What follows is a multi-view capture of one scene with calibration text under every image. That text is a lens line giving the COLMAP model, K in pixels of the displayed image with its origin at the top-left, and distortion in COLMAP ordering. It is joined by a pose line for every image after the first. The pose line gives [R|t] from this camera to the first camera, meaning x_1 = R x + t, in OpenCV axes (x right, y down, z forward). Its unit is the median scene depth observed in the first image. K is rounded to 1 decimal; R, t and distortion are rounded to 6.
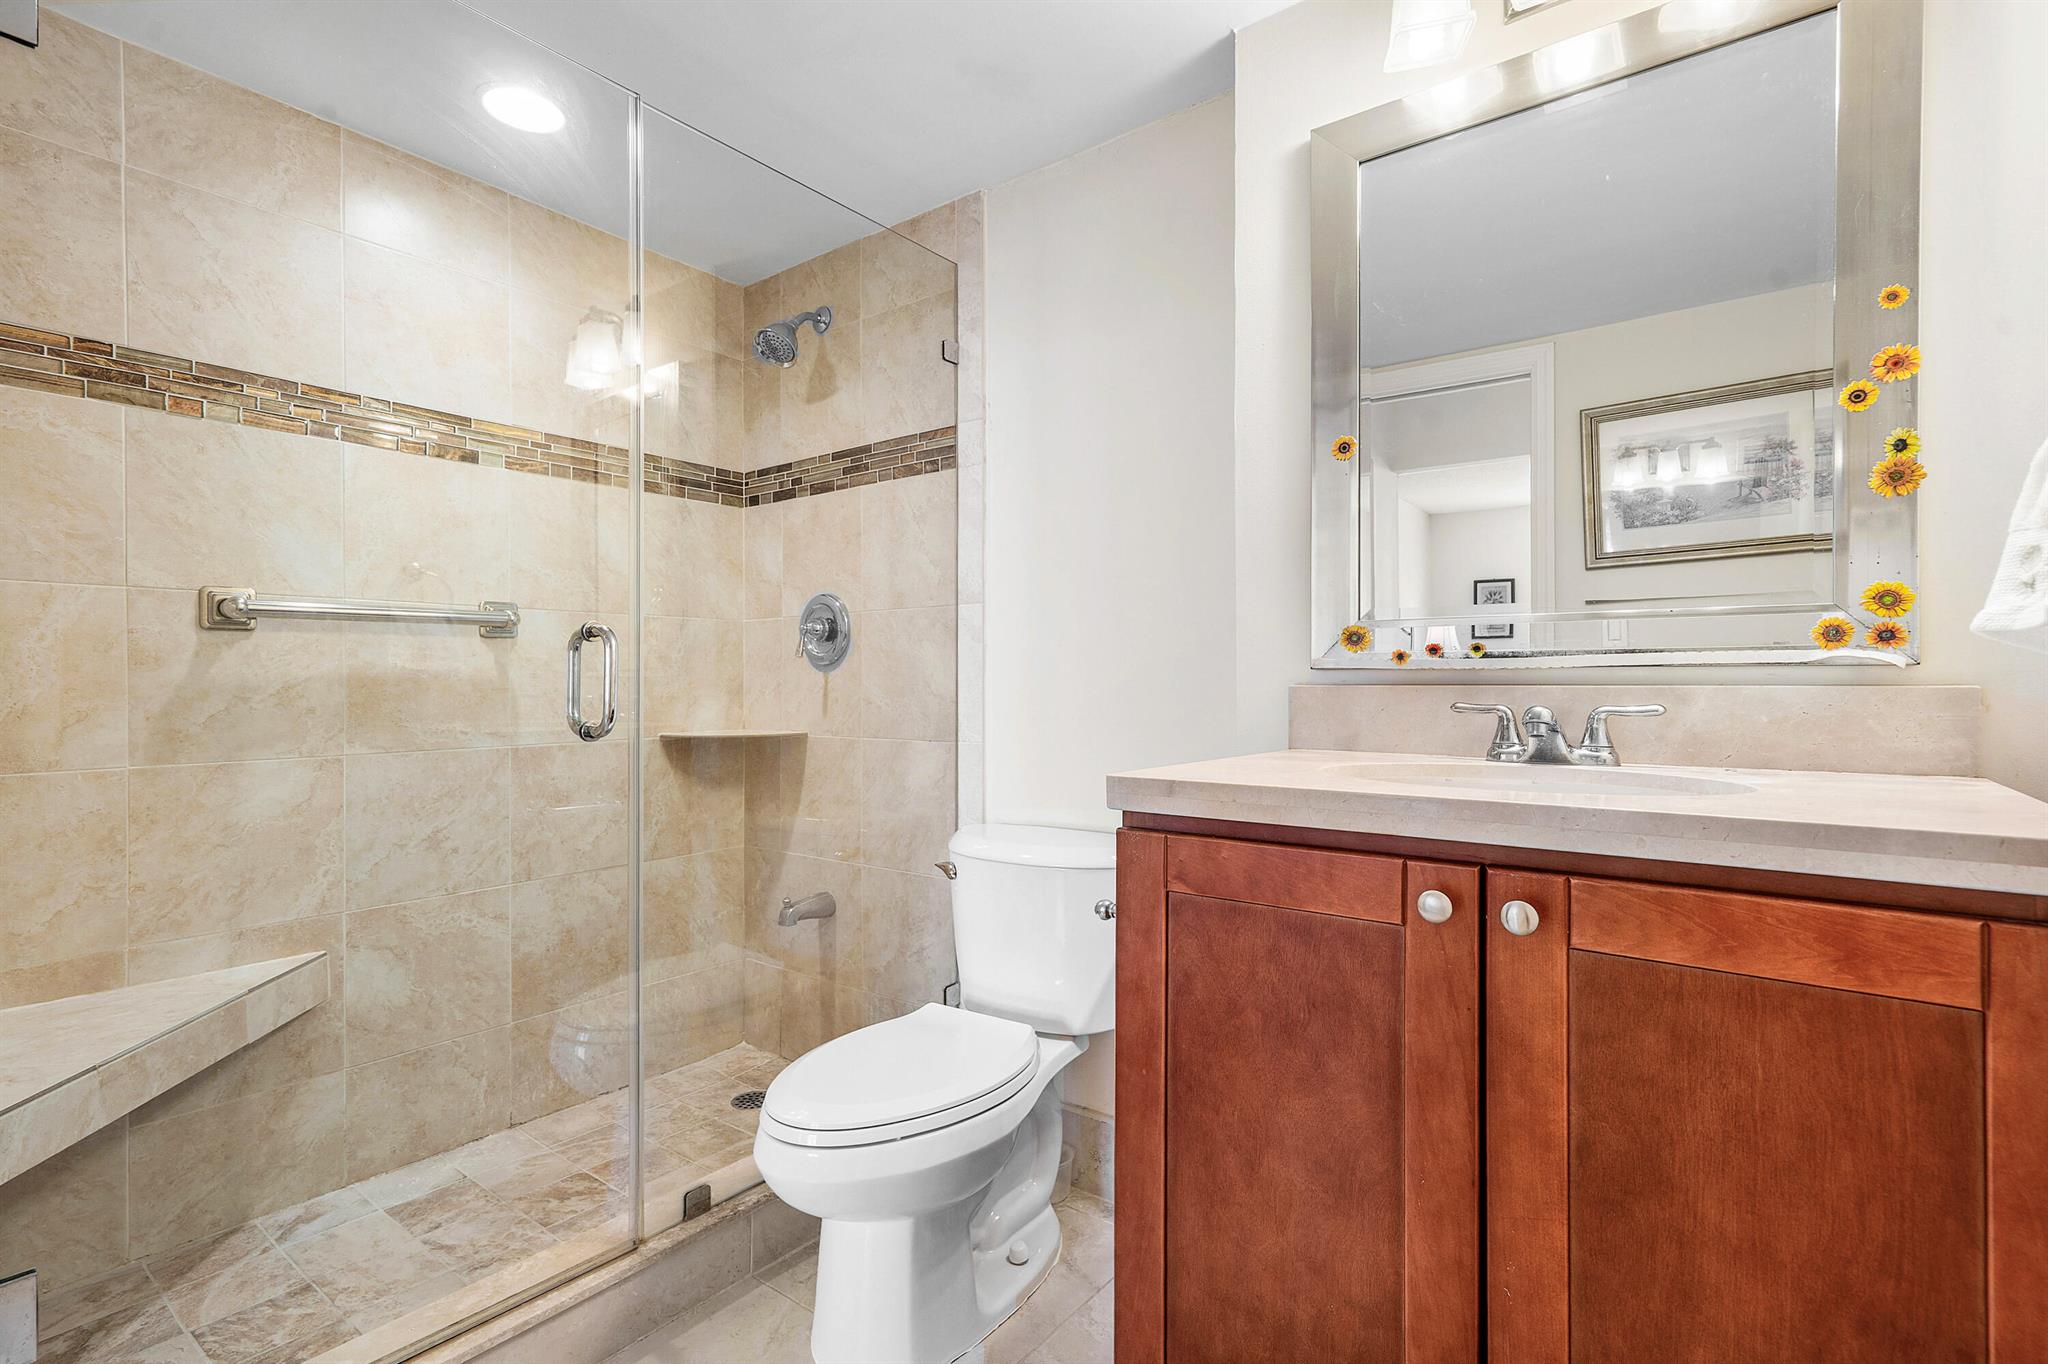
lens RADIAL K [[963.5, 0, 1019.7], [0, 963.5, 697.7], [0, 0, 1]] dist [0.008346, 0.000354]
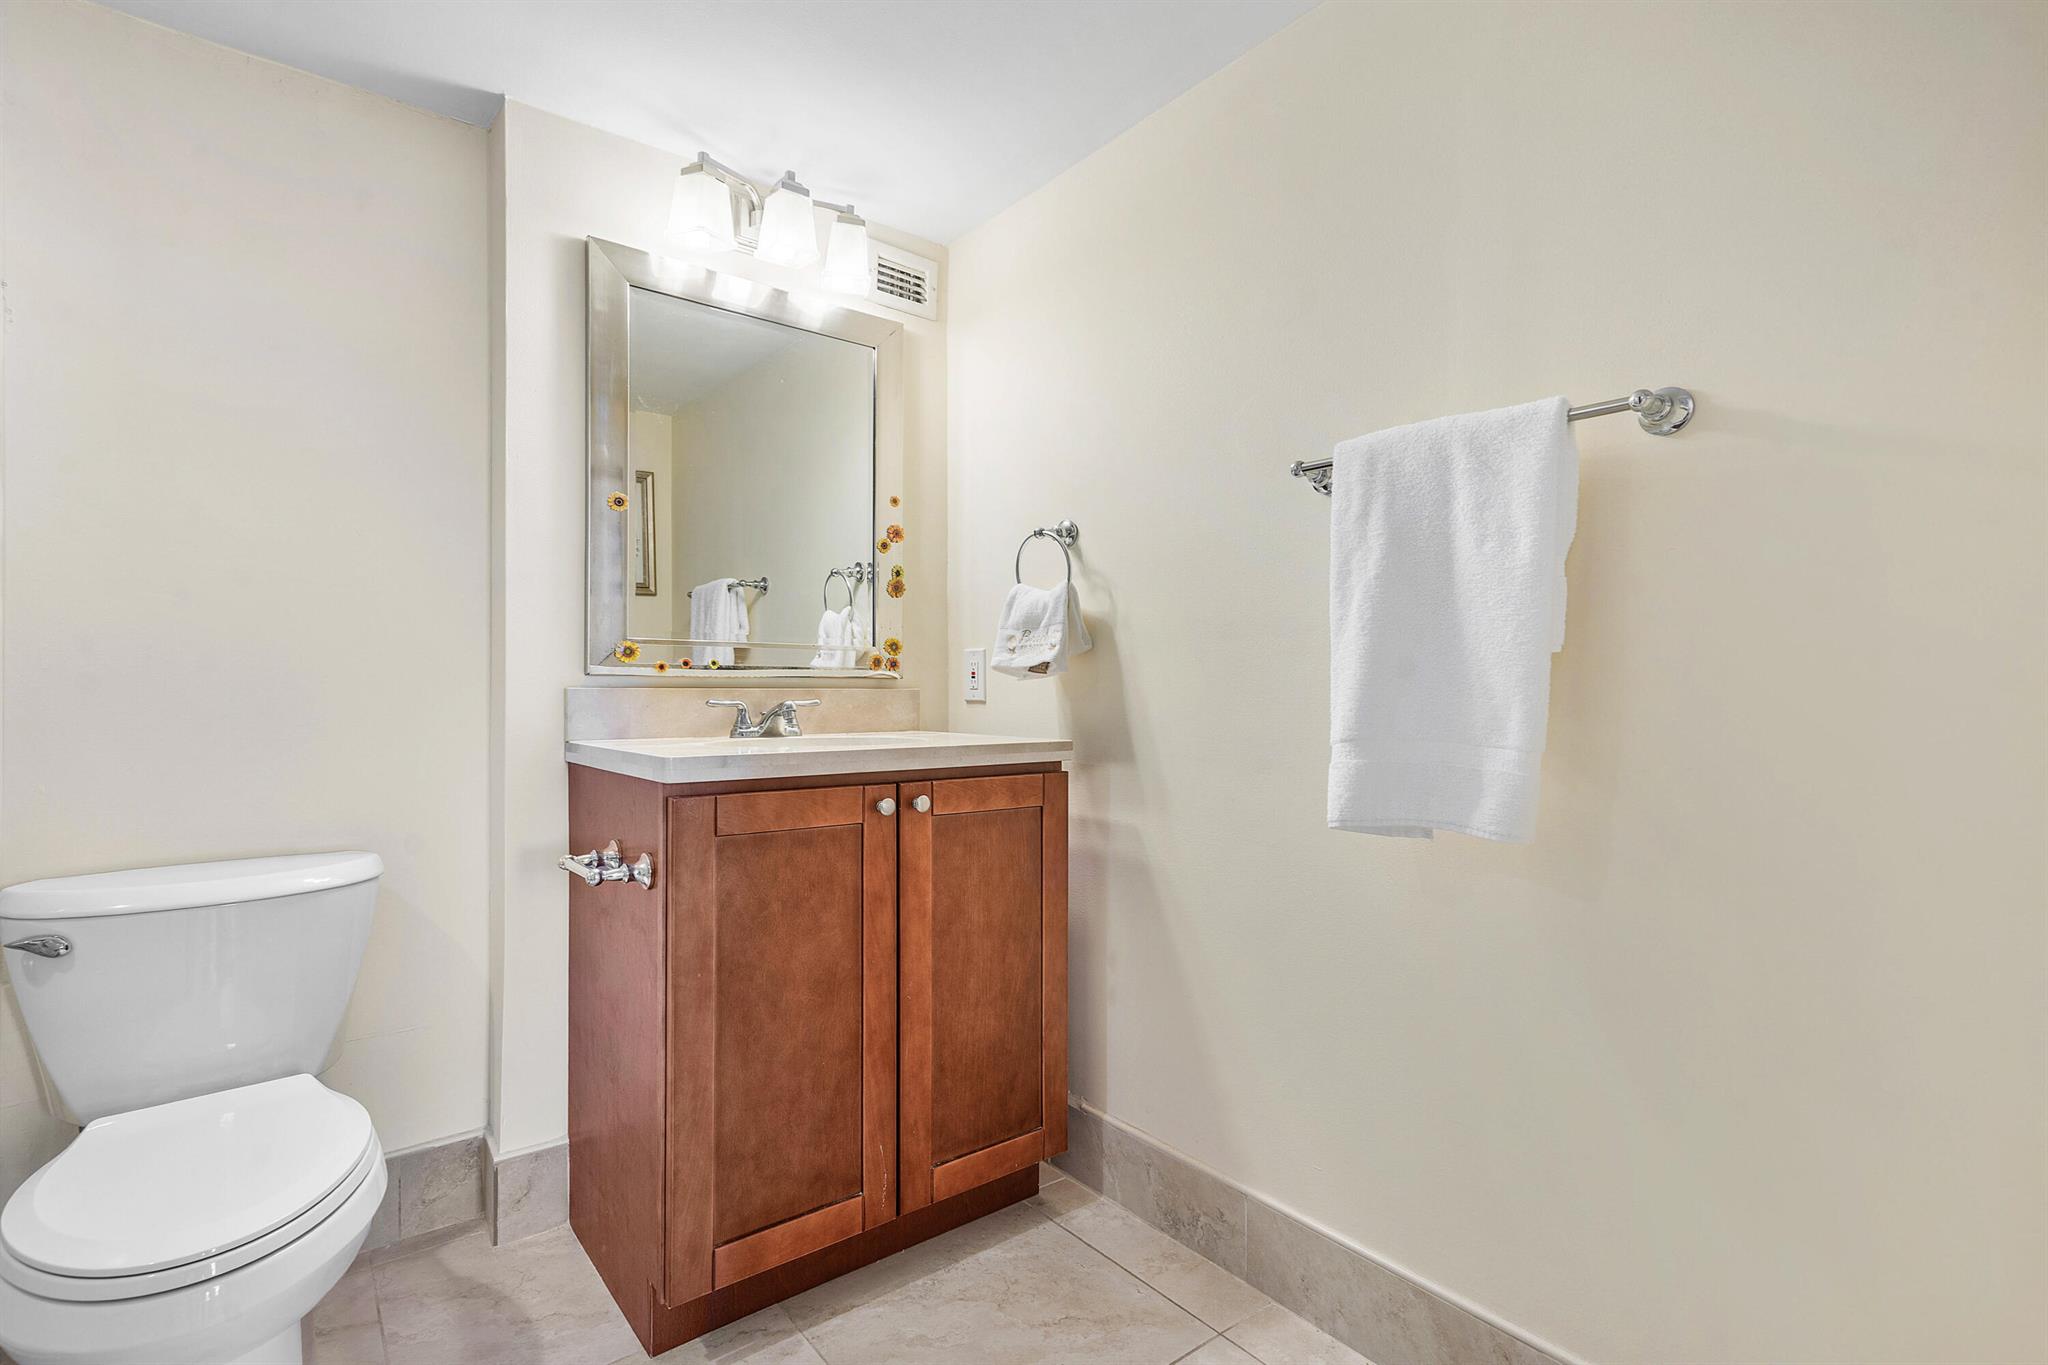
lens RADIAL K [[963.5, 0, 1011.6], [0, 963.5, 680.0], [0, 0, 1]] dist [0.008346, 0.000354]
pose [[0.266826, 0.007774, 0.963713, -1.189684], [0.010268, 0.999888, -0.010909, -0.006223], [-0.963690, 0.012806, 0.266717, 0.241884]]
